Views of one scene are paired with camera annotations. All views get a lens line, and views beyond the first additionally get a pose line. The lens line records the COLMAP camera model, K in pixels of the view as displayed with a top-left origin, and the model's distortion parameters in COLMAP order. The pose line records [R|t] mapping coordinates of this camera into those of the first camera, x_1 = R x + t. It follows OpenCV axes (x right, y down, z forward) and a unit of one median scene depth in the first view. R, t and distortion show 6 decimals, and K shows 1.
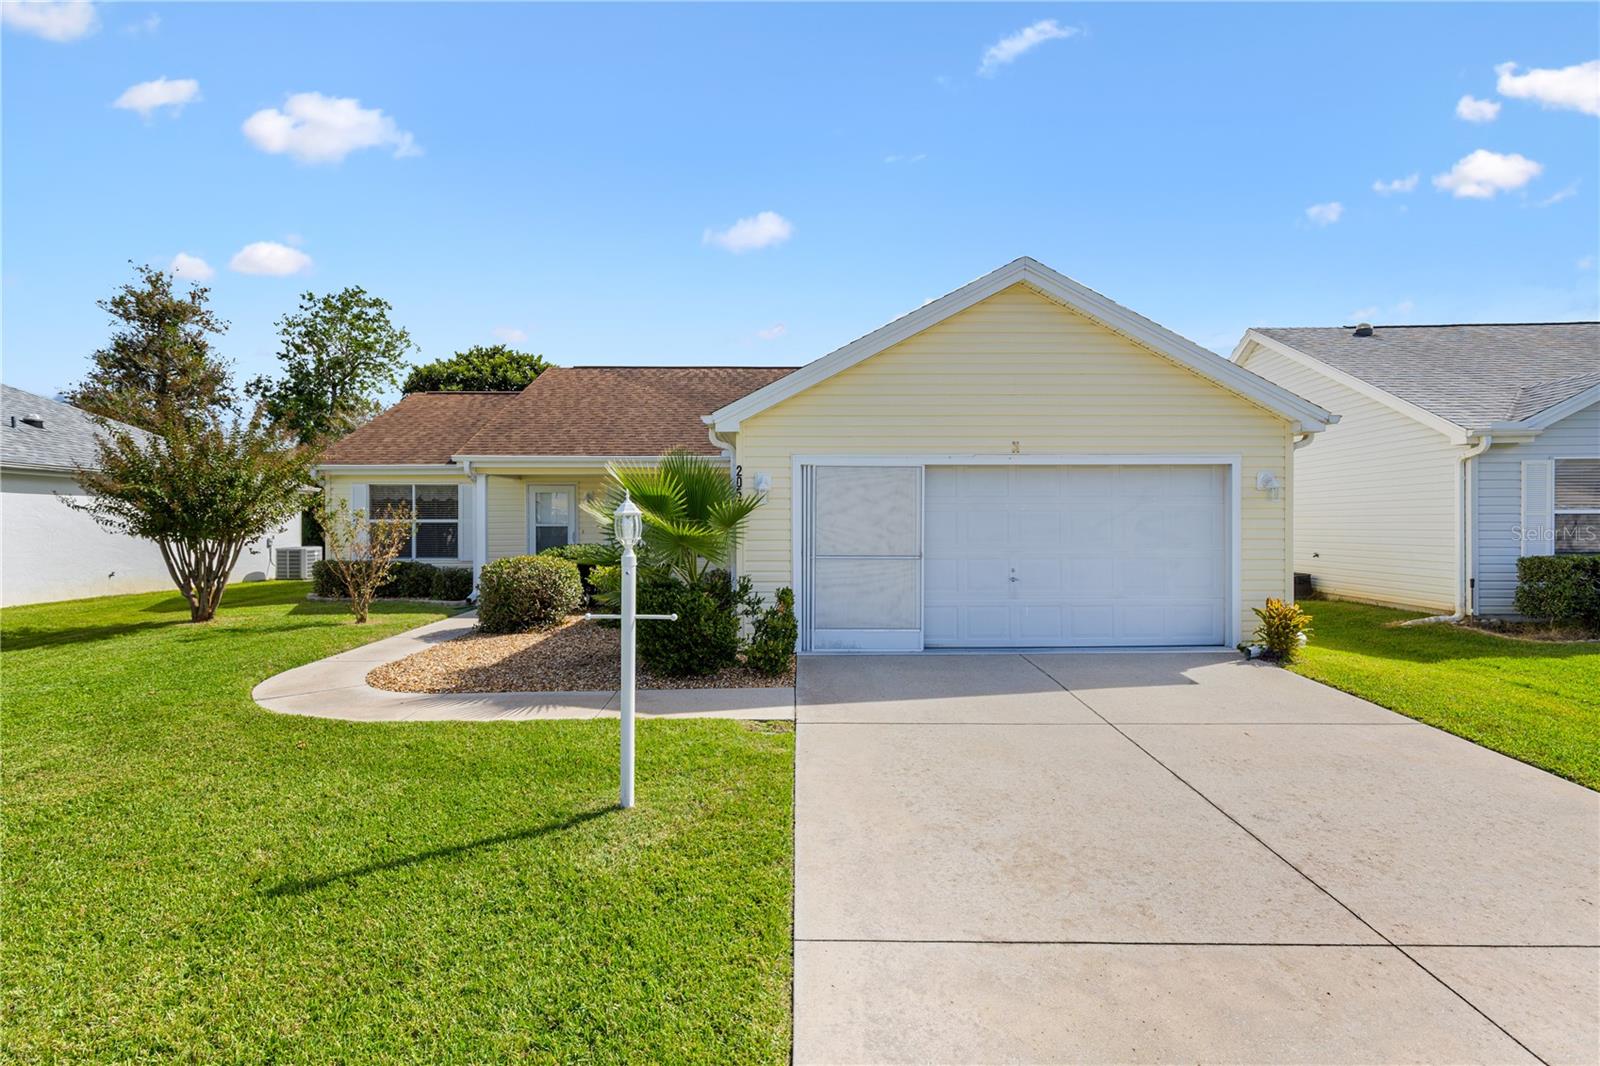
lens RADIAL K [[784.0, 0, 800.3], [0, 784.0, 531.5], [0, 0, 1]] dist [-0.002858, 0.001175]
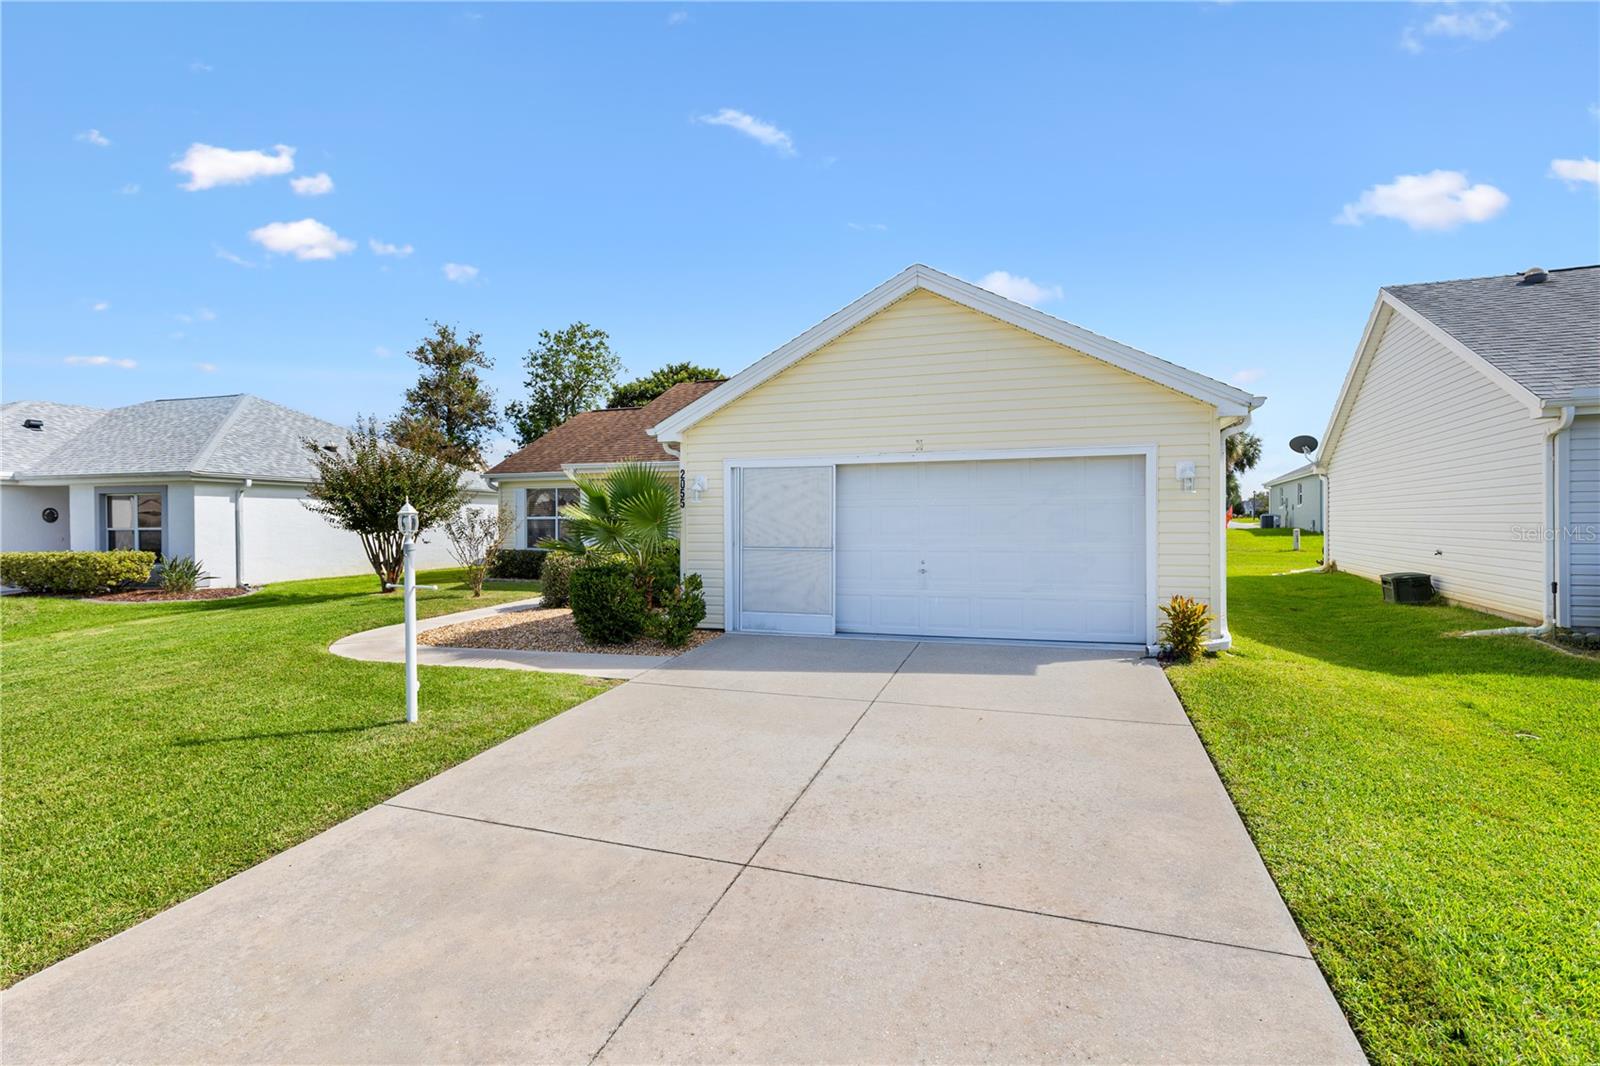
lens RADIAL K [[784.0, 0, 800.3], [0, 784.0, 530.8], [0, 0, 1]] dist [-0.002858, 0.001175]
pose [[0.940050, 0.000396, -0.341037, 0.307498], [0.001614, 0.999983, 0.005609, 0.000865], [0.341033, -0.005823, 0.940033, -0.027188]]
